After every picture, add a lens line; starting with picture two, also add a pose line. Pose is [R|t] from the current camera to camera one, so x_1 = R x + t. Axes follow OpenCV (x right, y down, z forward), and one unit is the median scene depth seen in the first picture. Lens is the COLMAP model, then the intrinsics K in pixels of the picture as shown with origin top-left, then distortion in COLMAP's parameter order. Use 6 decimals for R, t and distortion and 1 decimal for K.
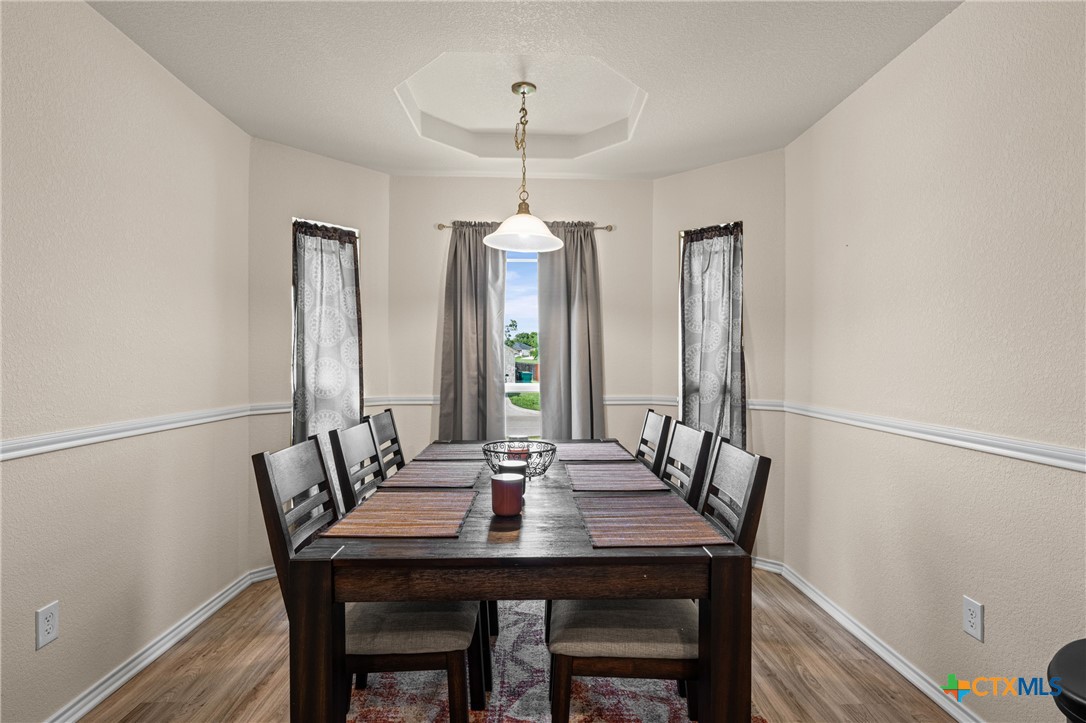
lens RADIAL K [[562.1, 0, 543.9], [0, 562.1, 362.3], [0, 0, 1]] dist [-0.000042, 0.000250]
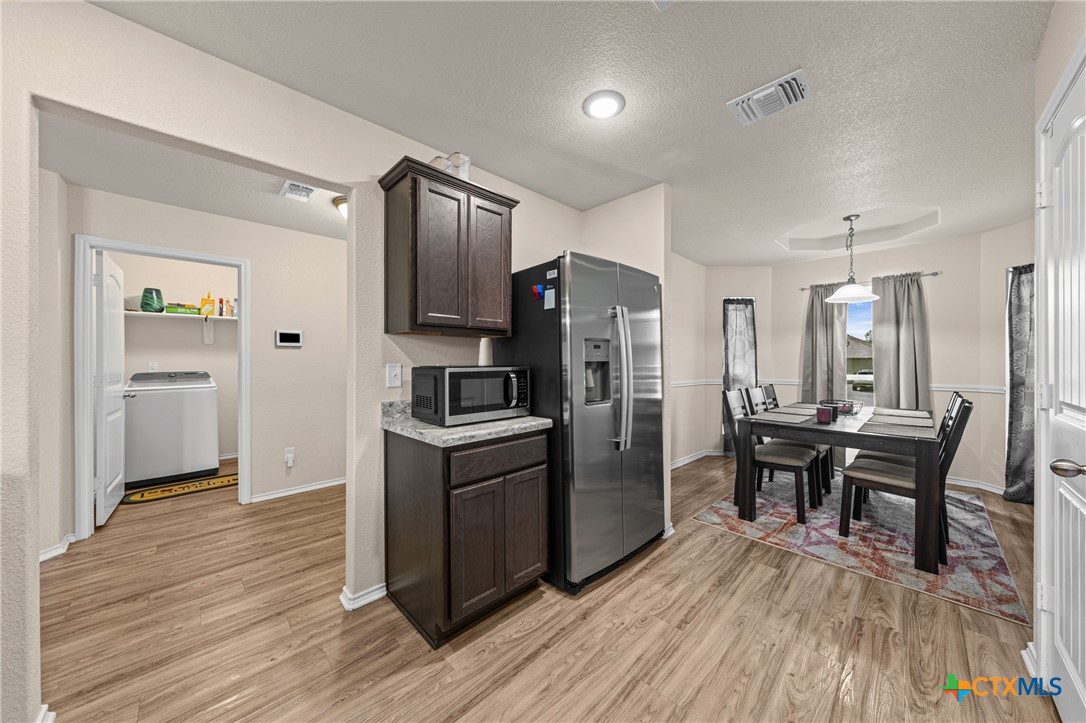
lens RADIAL K [[371.5, 0, 547.0], [0, 371.5, 361.3], [0, 0, 1]] dist [-0.001953, -0.000145]
pose [[0.686621, -0.001098, -0.727014, 0.134093], [-0.003416, 0.999983, -0.004736, 0.005631], [0.727007, 0.005735, 0.686606, -0.480882]]
